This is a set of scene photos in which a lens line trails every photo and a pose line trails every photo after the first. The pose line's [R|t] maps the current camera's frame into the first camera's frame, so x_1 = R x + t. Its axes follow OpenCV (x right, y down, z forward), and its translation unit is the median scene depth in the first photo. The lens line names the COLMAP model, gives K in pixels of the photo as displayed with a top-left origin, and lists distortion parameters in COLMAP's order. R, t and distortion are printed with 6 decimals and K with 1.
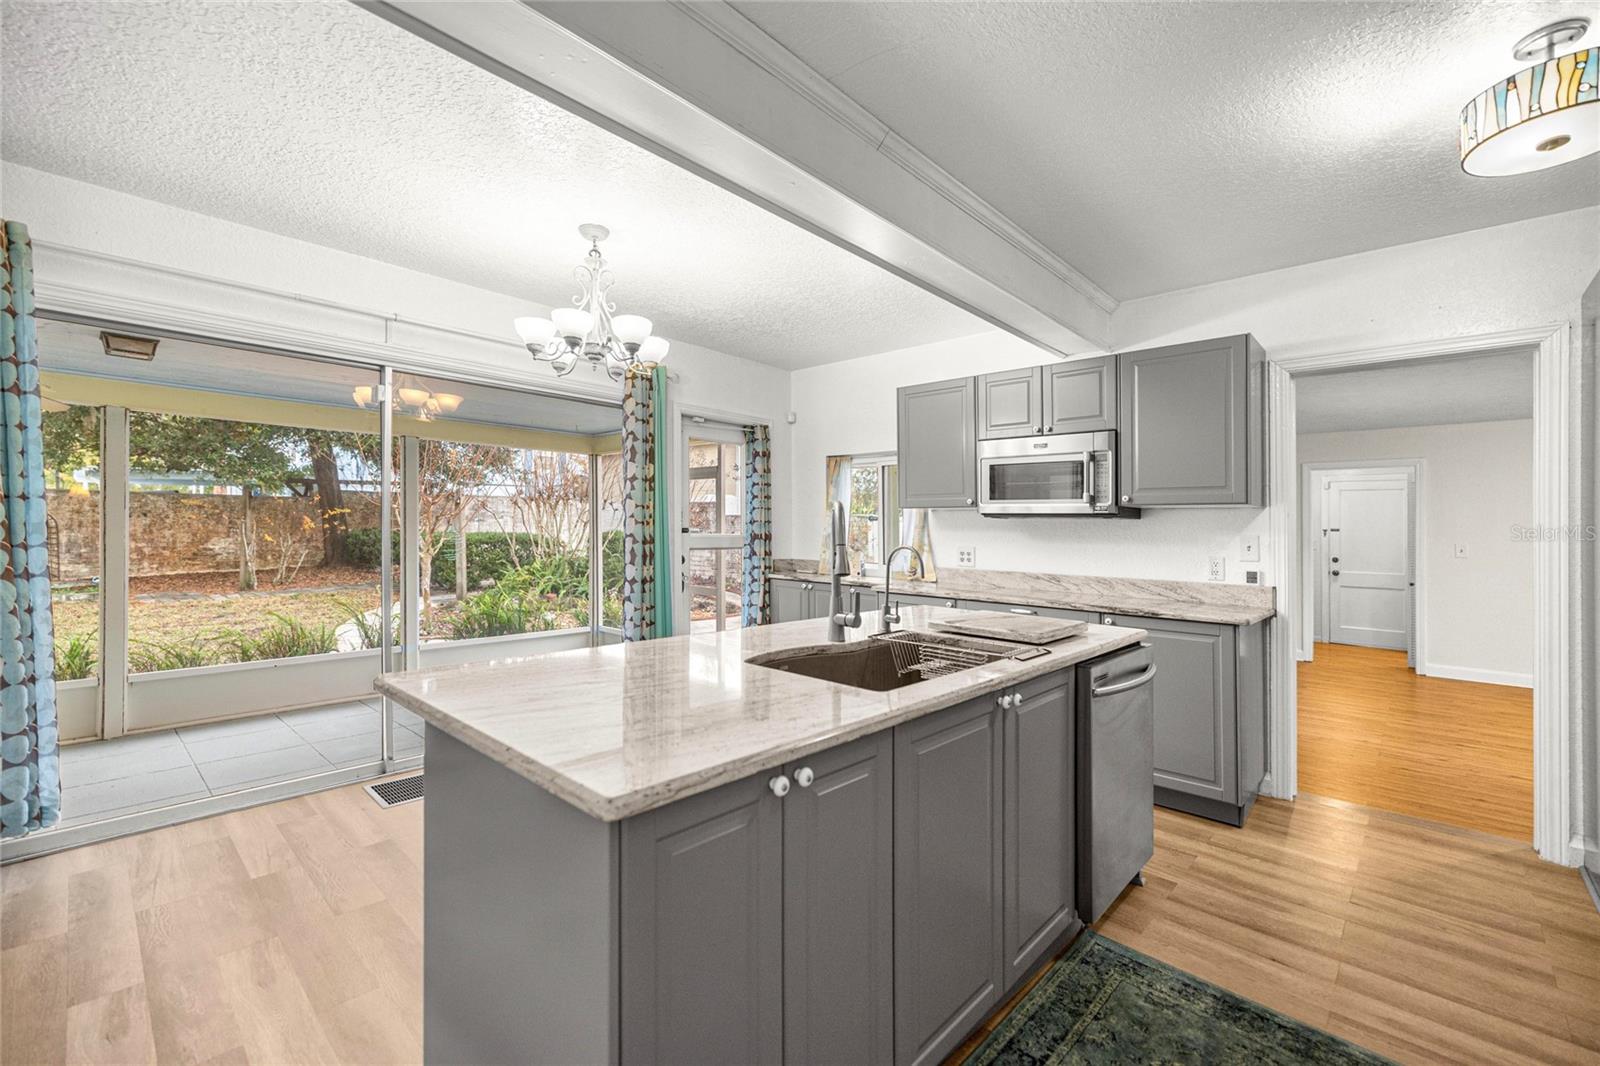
lens RADIAL K [[693.8, 0, 800.0], [0, 693.8, 533.0], [0, 0, 1]] dist [0.002817, 0.000412]
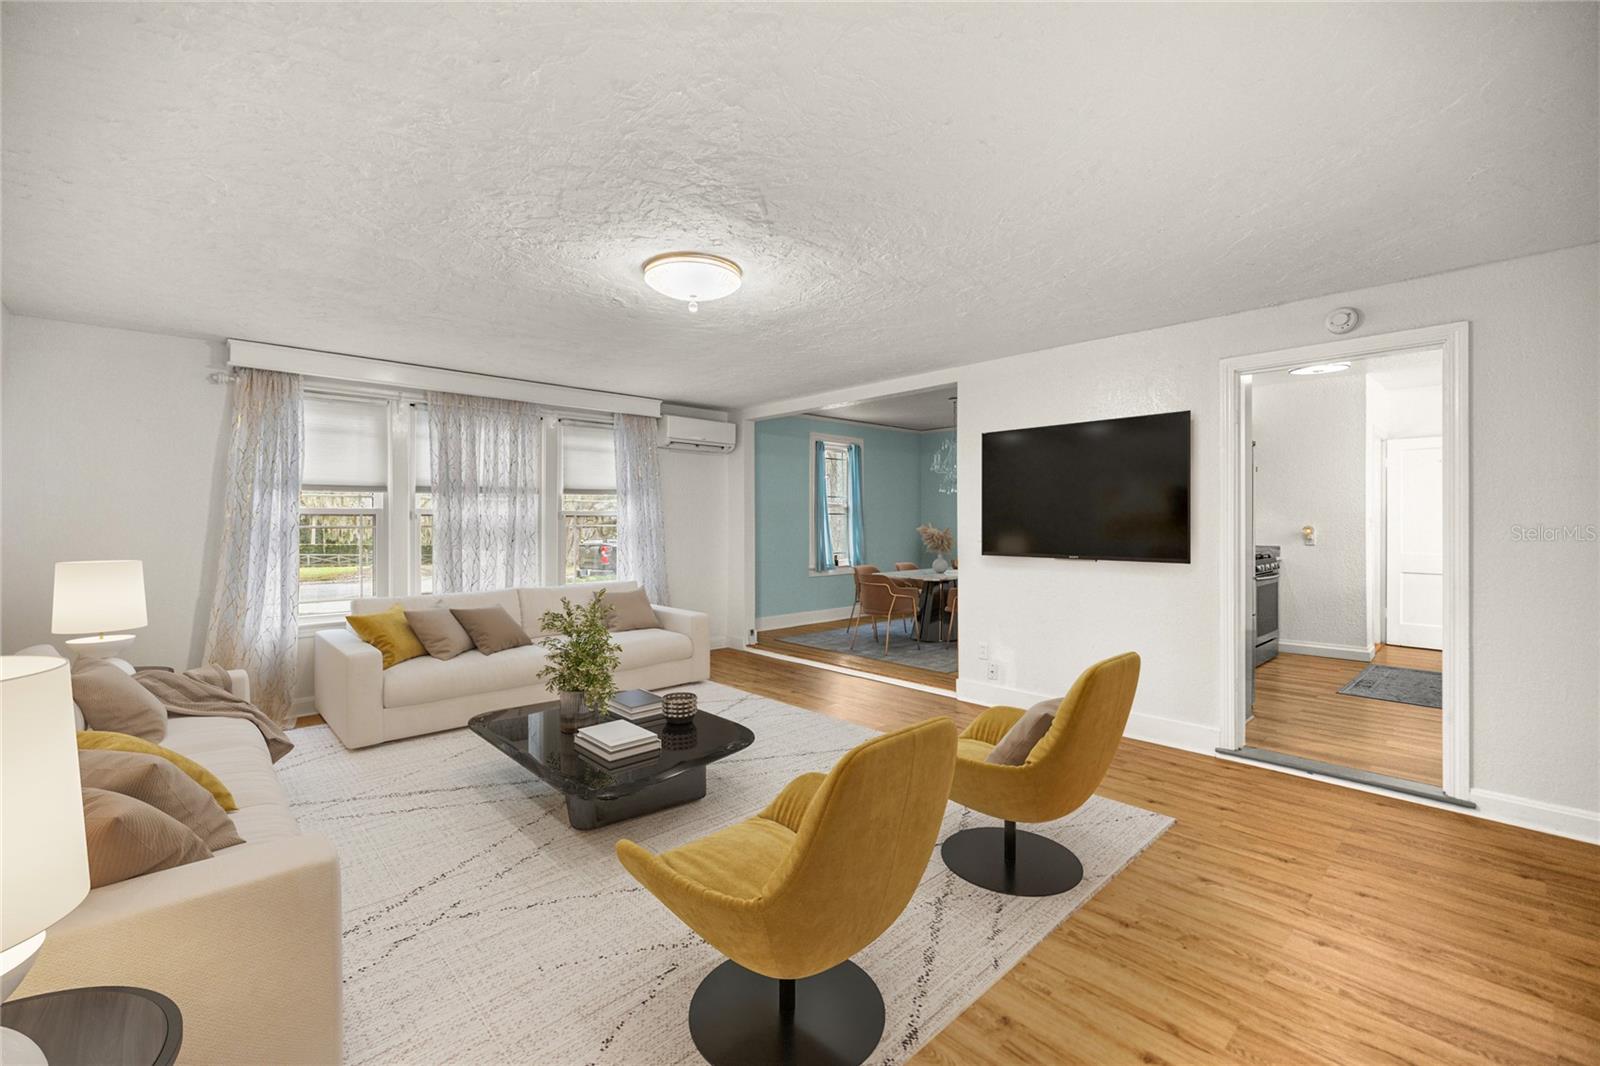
lens RADIAL K [[674.5, 0, 798.0], [0, 674.5, 521.8], [0, 0, 1]] dist [-0.001299, -0.000511]
pose [[-0.997161, -0.017373, 0.073268, 1.296127], [-0.017014, 0.999840, 0.005522, 0.022054], [-0.073352, 0.004259, -0.997297, 1.679315]]
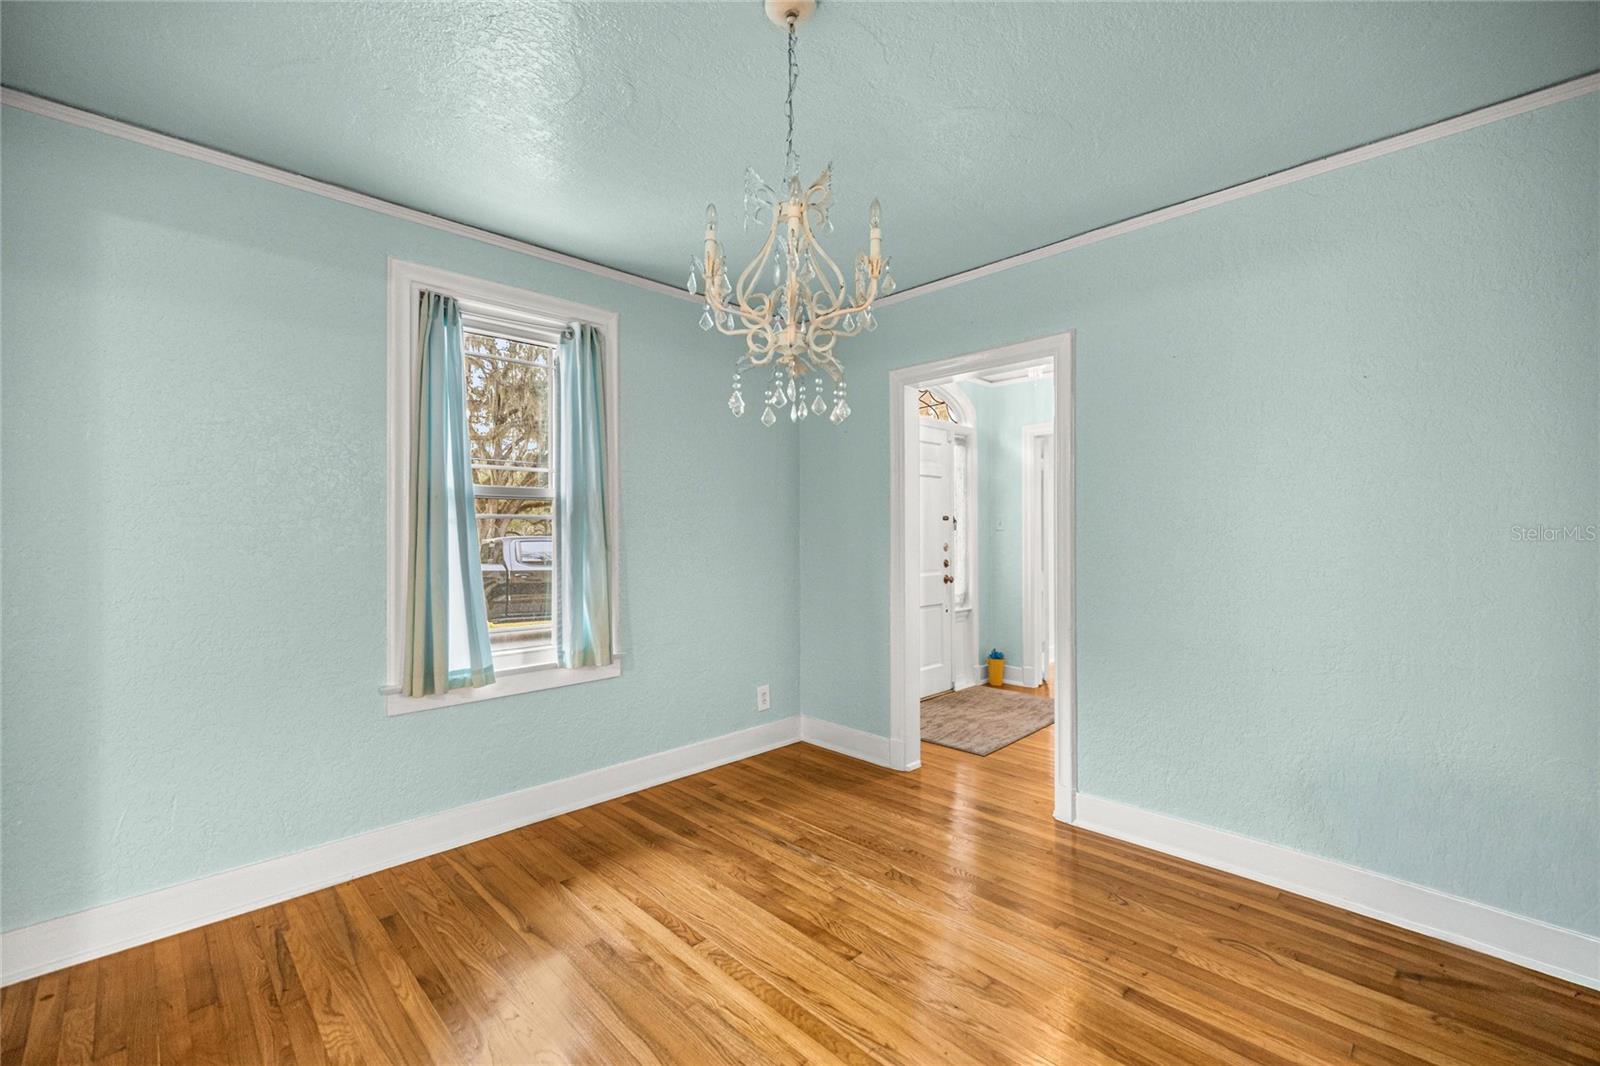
lens RADIAL K [[670.2, 0, 796.5], [0, 670.2, 534.2], [0, 0, 1]] dist [-0.001092, -0.000535]
pose [[-0.998711, -0.017615, 0.047597, 0.987253], [-0.017238, 0.999817, 0.008312, 0.015055], [-0.047735, 0.007481, -0.998832, 0.252167]]
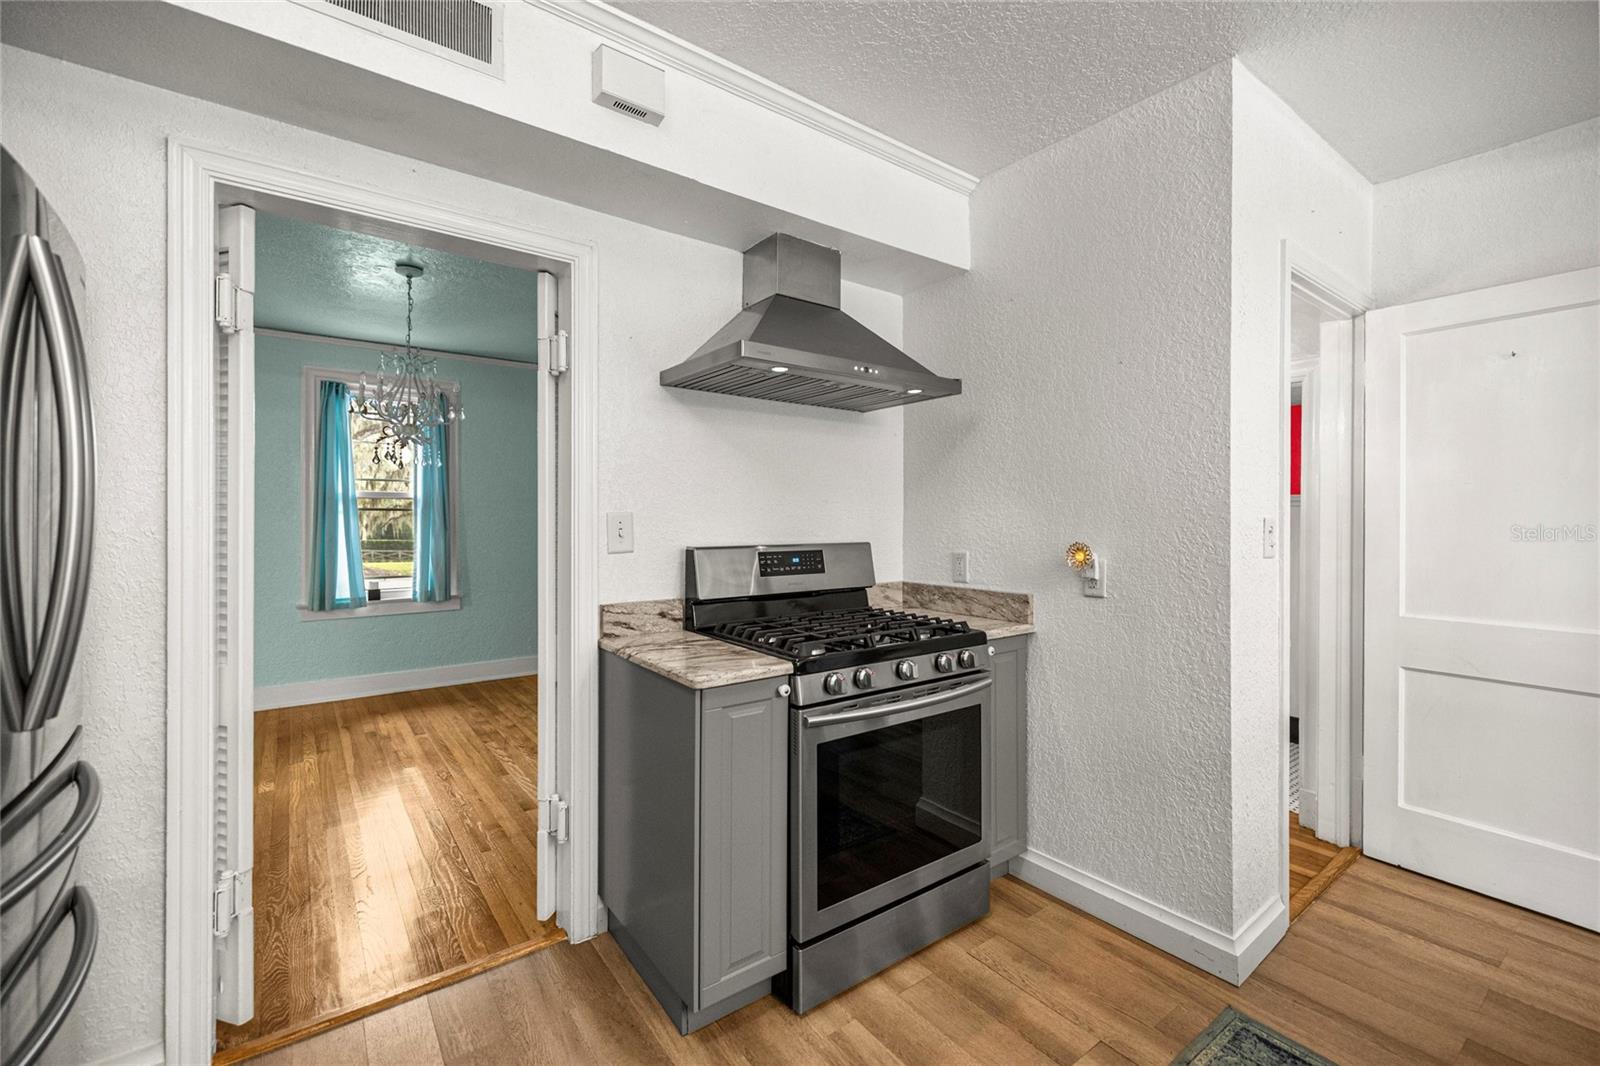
lens RADIAL K [[674.5, 0, 798.0], [0, 674.5, 521.8], [0, 0, 1]] dist [-0.001299, -0.000511]
pose [[-0.983921, -0.019001, 0.177593, 0.367003], [-0.016987, 0.999773, 0.012855, 0.001350], [-0.177797, 0.009632, -0.984020, 0.612325]]
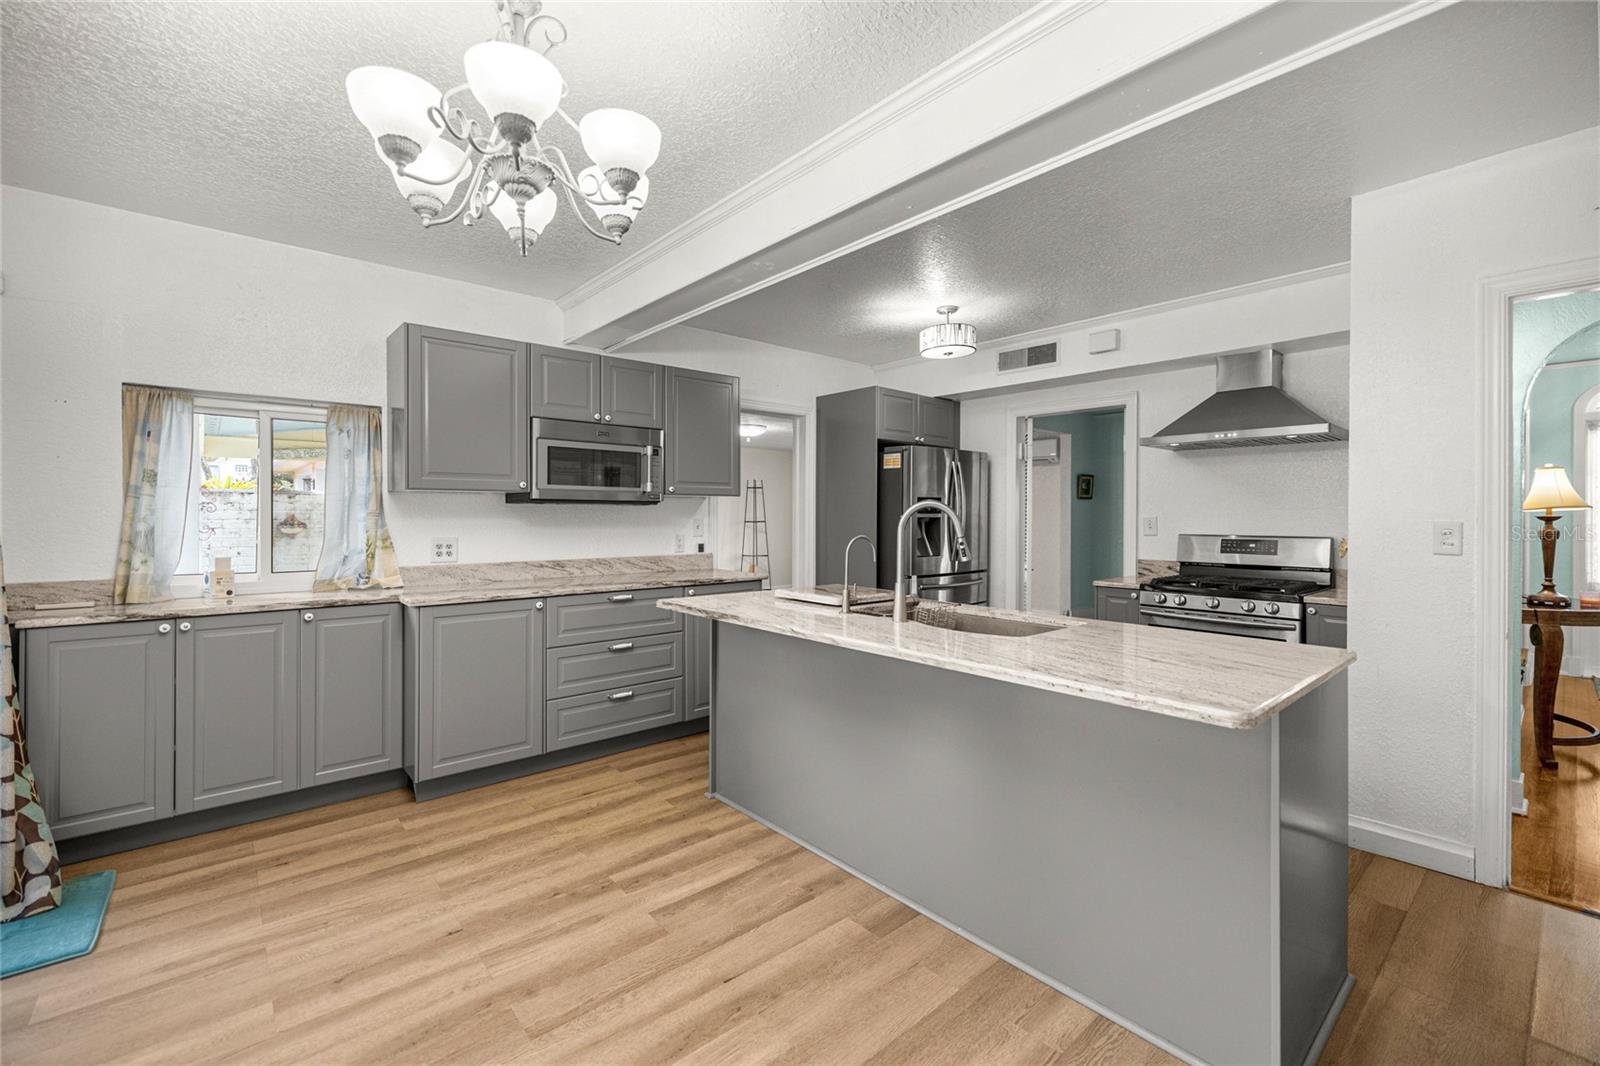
lens RADIAL K [[674.5, 0, 798.0], [0, 674.5, 521.8], [0, 0, 1]] dist [-0.001299, -0.000511]
pose [[0.107826, -0.028784, 0.993753, -0.560237], [0.004811, 0.999584, 0.028431, -0.021522], [-0.994158, 0.001716, 0.107920, 0.567099]]
